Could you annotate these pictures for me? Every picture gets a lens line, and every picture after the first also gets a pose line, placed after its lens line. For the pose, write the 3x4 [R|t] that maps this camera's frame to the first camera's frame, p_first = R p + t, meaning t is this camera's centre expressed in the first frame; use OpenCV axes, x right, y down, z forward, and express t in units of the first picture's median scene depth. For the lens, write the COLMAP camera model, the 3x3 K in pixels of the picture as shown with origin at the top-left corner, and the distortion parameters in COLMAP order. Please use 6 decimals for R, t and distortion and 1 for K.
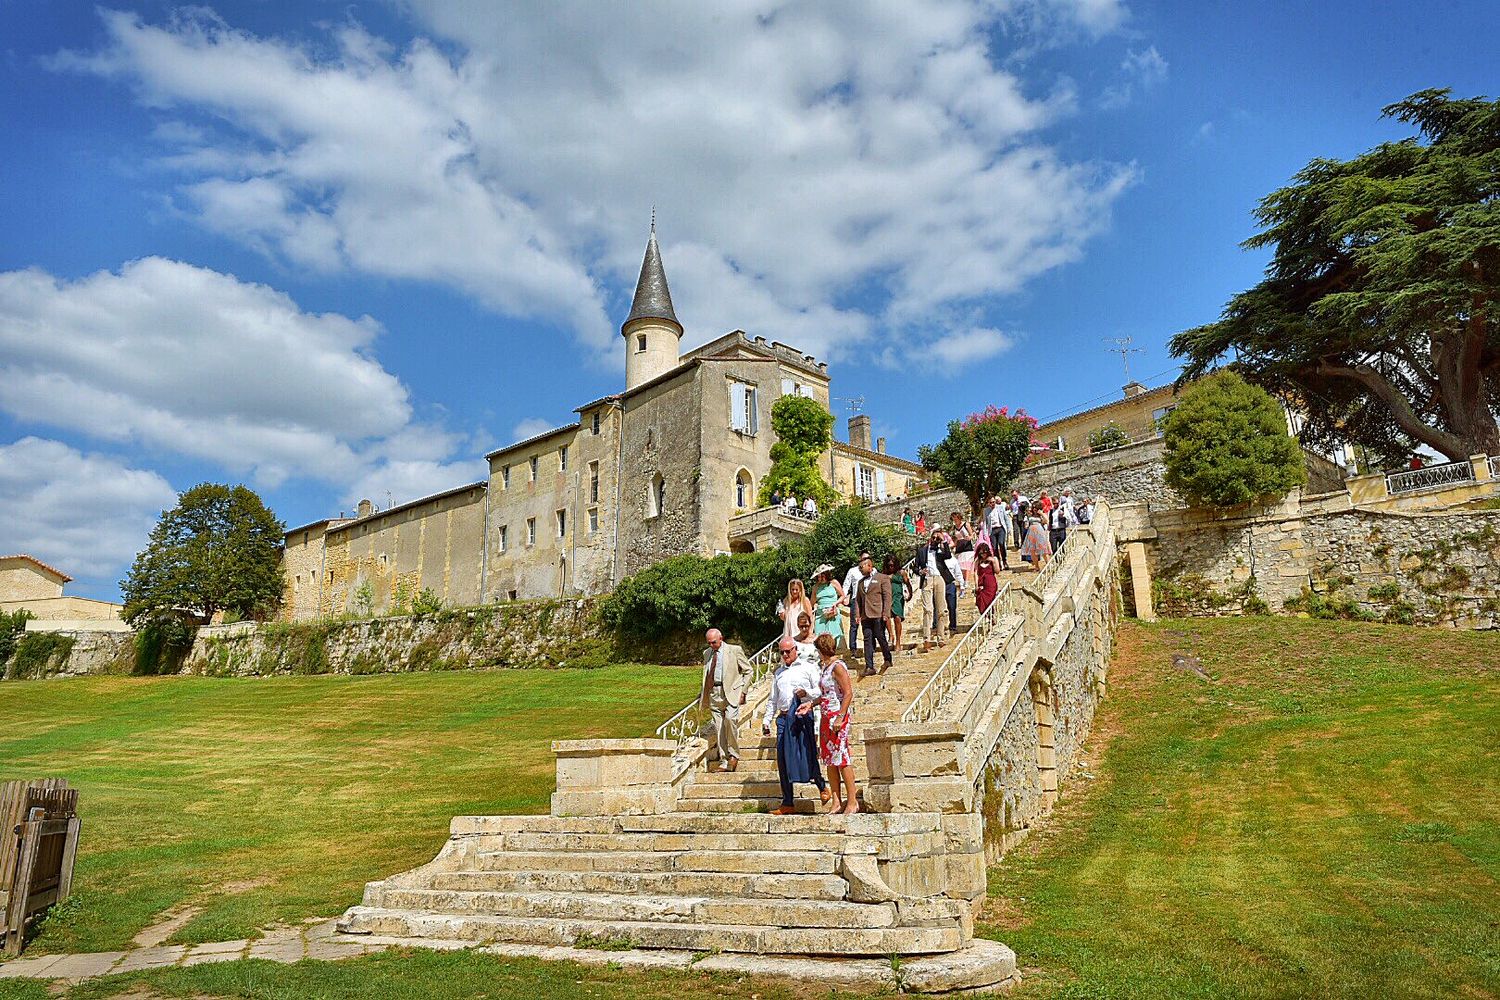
lens RADIAL K [[1020.1, 0, 750.0], [0, 1020.1, 500.0], [0, 0, 1]] dist [0.009899, 0.002244]
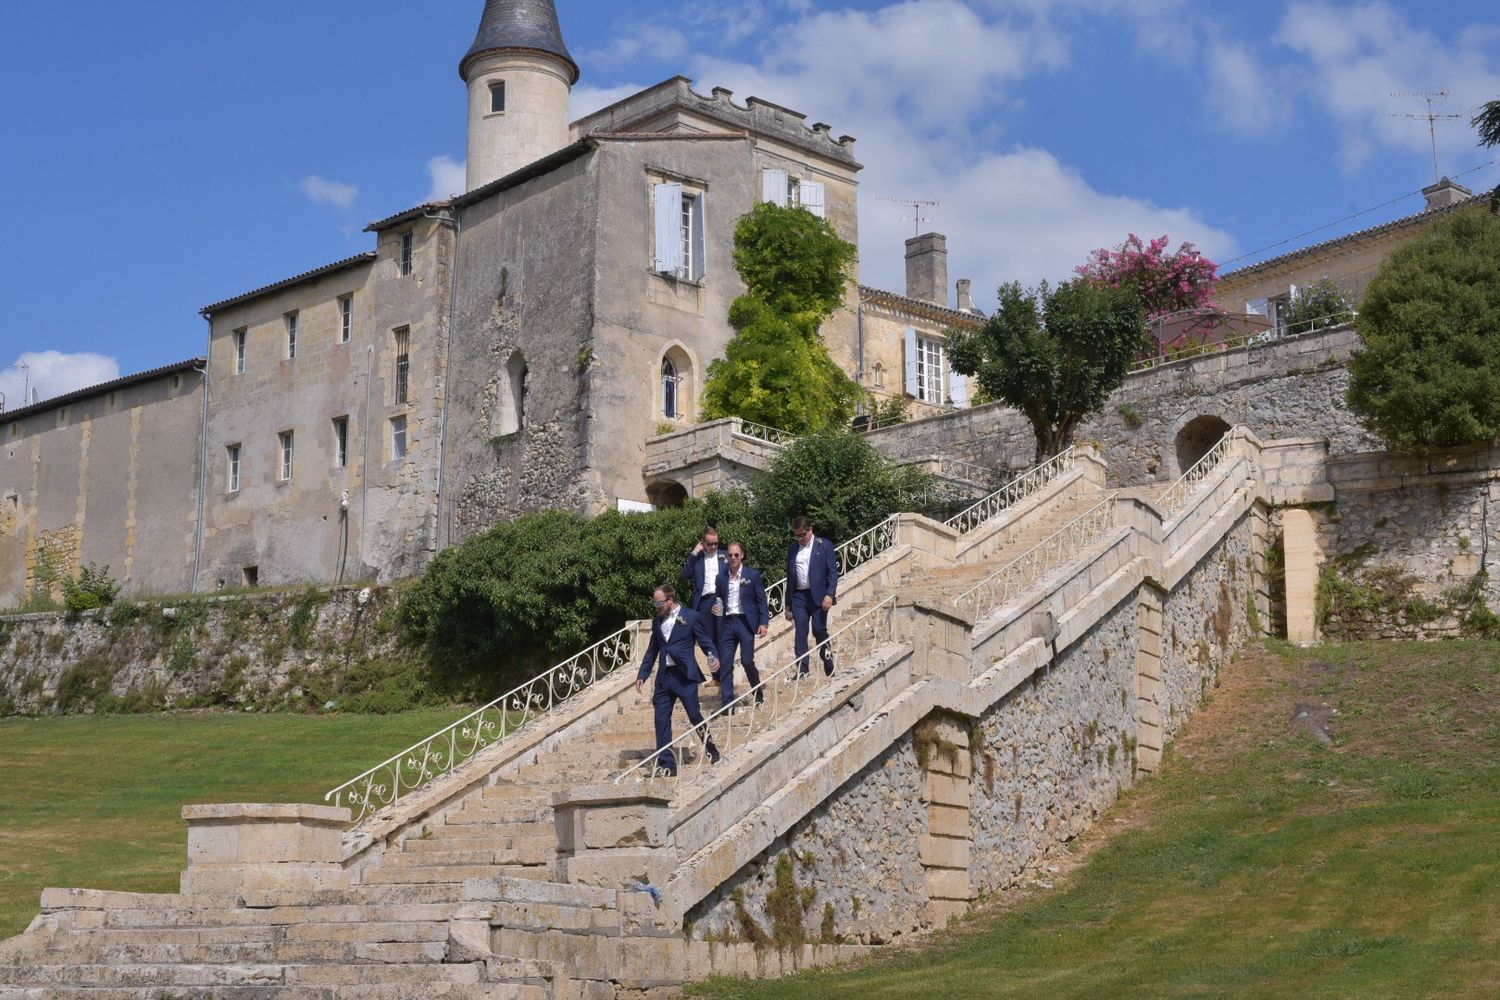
lens RADIAL K [[2163.1, 0, 750.0], [0, 2163.1, 500.0], [0, 0, 1]] dist [-0.001643, 0.028998]
pose [[0.999694, 0.011847, -0.021727, 0.062566], [-0.010453, 0.997947, 0.063187, -0.023816], [0.022431, -0.062941, 0.997765, -0.142075]]
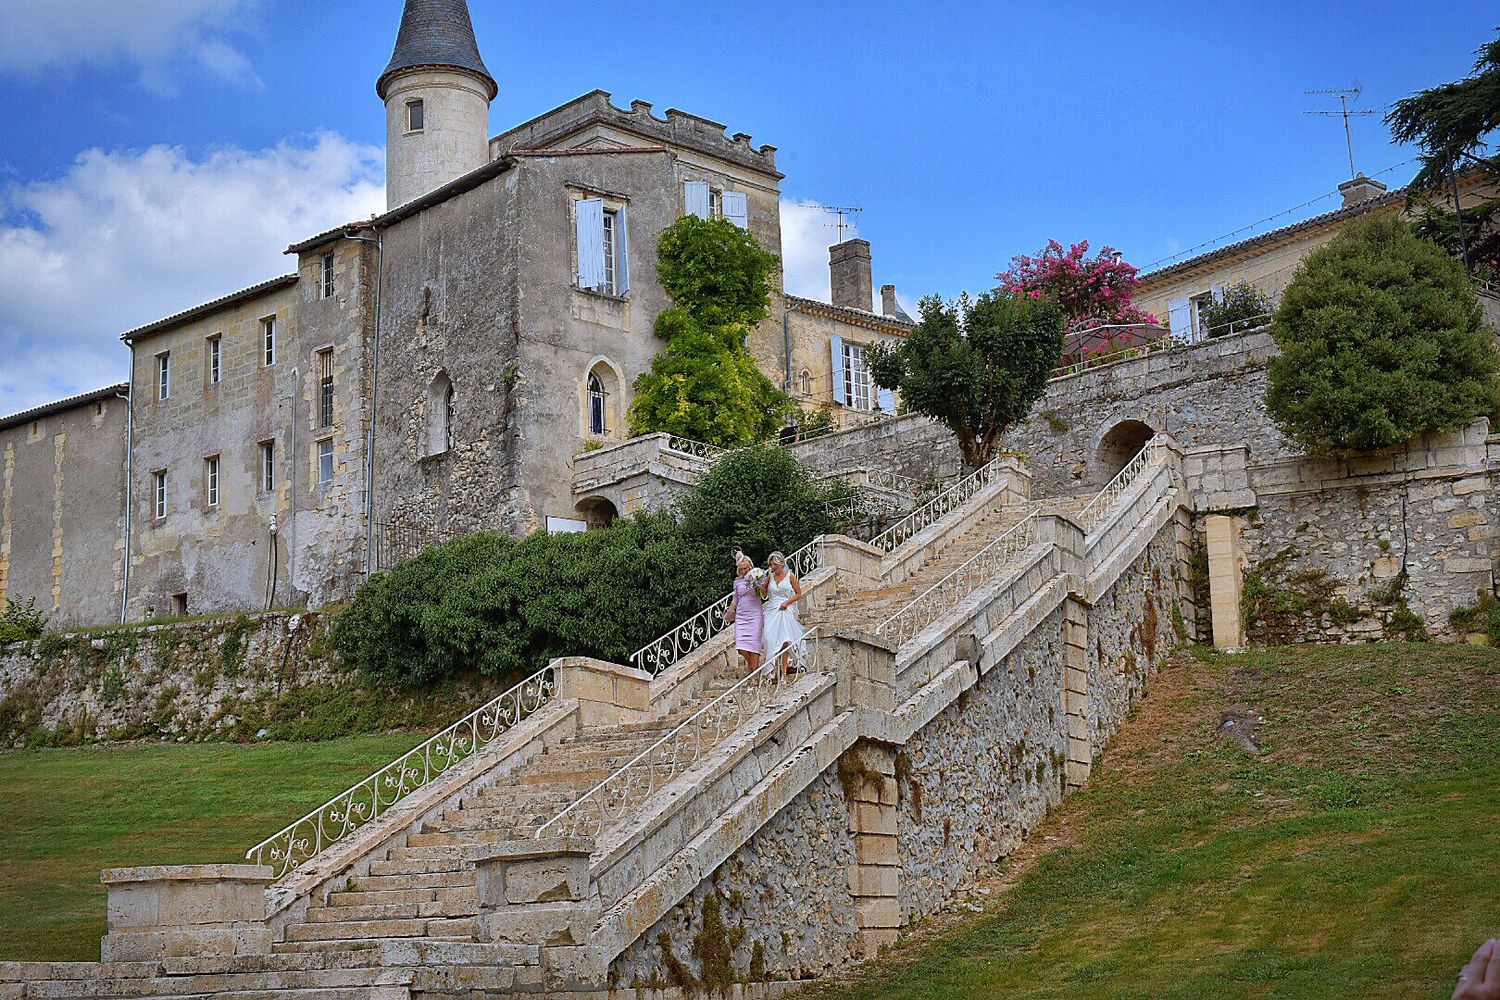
lens RADIAL K [[2163.1, 0, 750.0], [0, 2163.1, 500.0], [0, 0, 1]] dist [-0.001643, 0.028998]
pose [[0.999839, -0.016402, 0.007264, 0.066656], [0.015905, 0.997829, 0.063911, -0.031924], [-0.008296, -0.063785, 0.997929, -0.141794]]
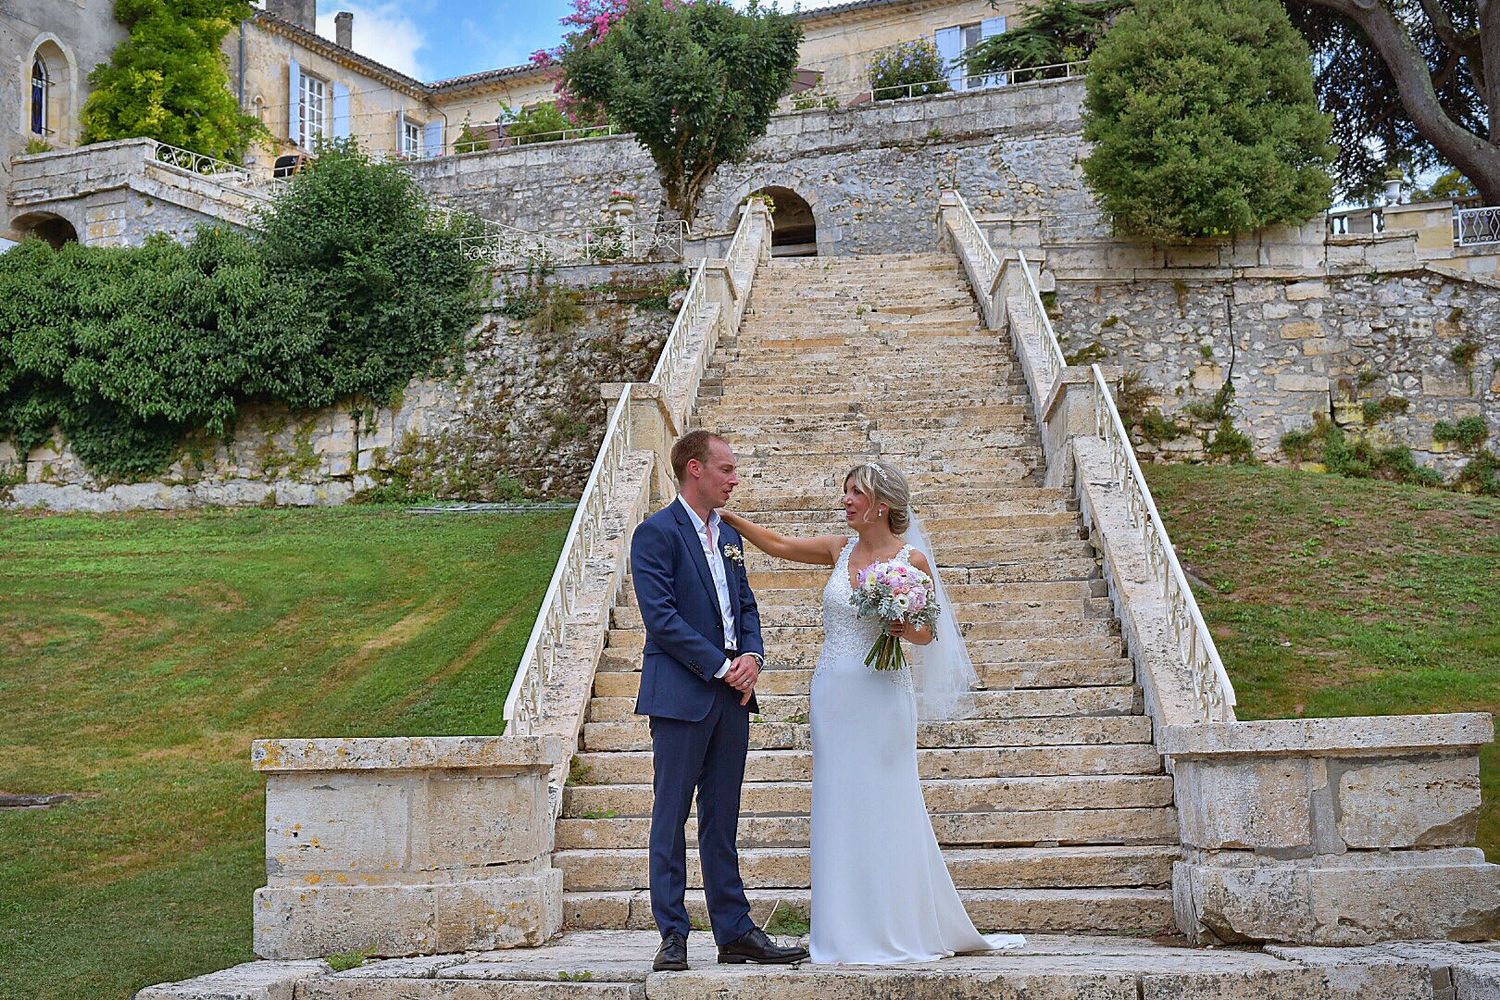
lens RADIAL K [[2163.1, 0, 750.0], [0, 2163.1, 500.0], [0, 0, 1]] dist [-0.001643, 0.028998]
pose [[0.923681, 0.048194, 0.380118, -0.074122], [-0.104290, 0.986226, 0.128383, 0.011472], [-0.368695, -0.158227, 0.915985, 0.069381]]
